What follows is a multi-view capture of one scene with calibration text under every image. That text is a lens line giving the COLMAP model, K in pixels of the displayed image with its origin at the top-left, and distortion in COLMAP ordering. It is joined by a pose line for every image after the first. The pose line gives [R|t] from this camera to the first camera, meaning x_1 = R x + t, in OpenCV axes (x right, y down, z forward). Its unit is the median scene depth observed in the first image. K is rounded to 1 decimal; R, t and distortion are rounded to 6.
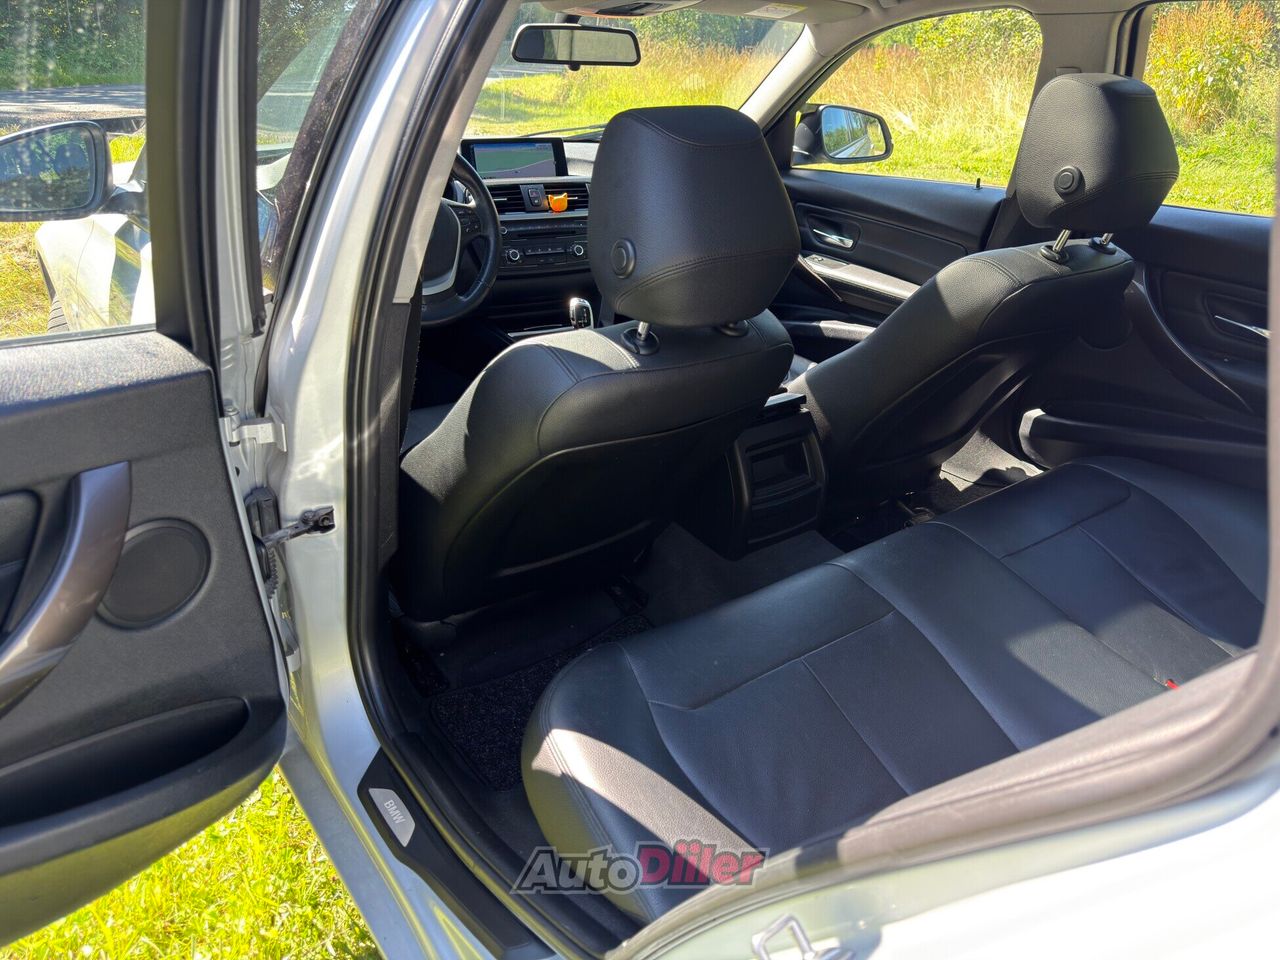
lens RADIAL K [[892.7, 0, 640.0], [0, 892.7, 480.0], [0, 0, 1]] dist [0.029613, -0.062370]
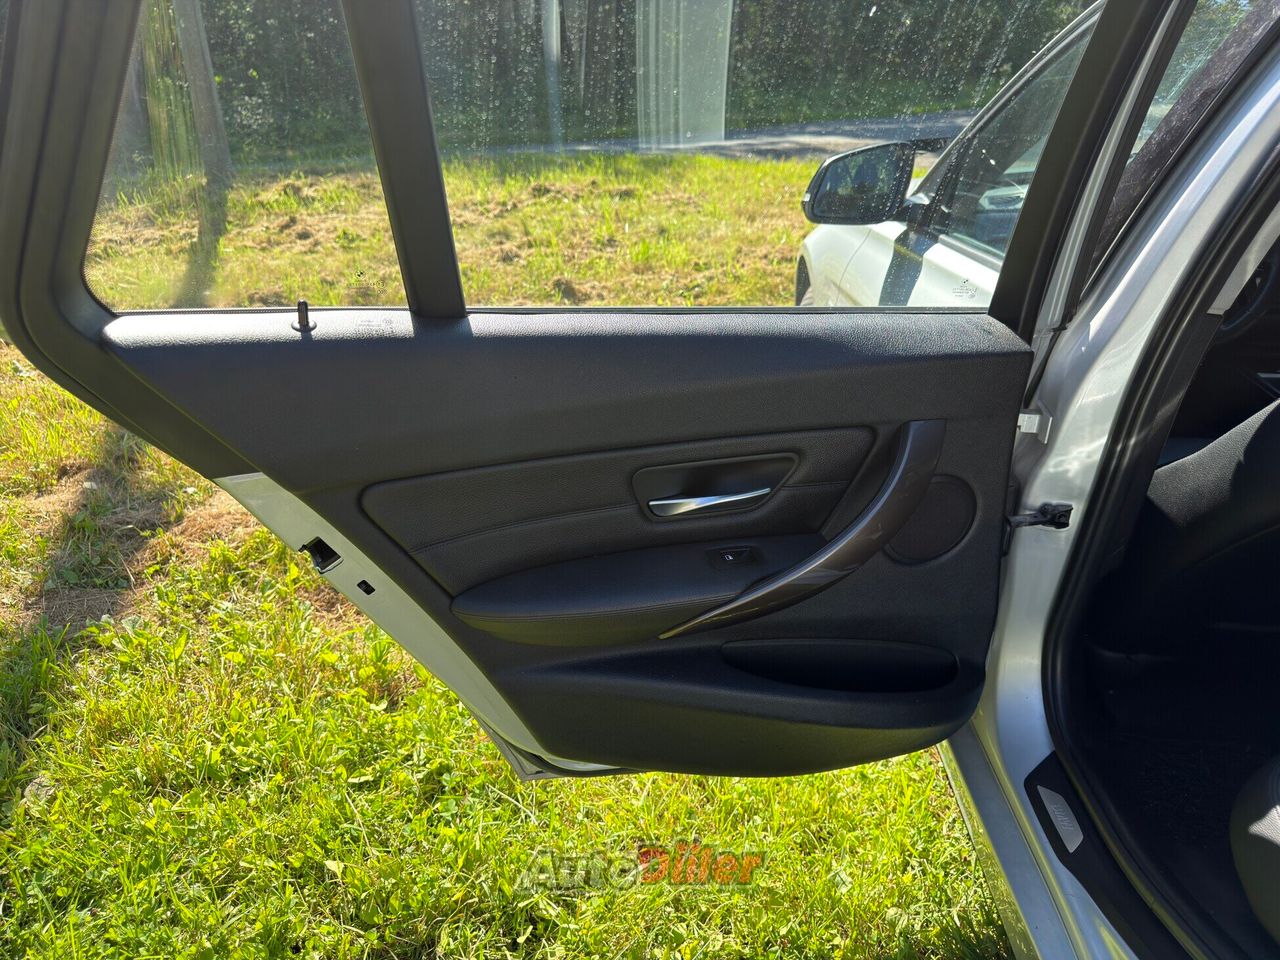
lens RADIAL K [[892.7, 0, 640.0], [0, 892.7, 480.0], [0, 0, 1]] dist [0.029613, -0.062370]
pose [[0.763192, 0.202604, -0.613587, -0.100277], [-0.220306, 0.974265, 0.047678, 0.062501], [0.607456, 0.098790, 0.788186, -0.112250]]
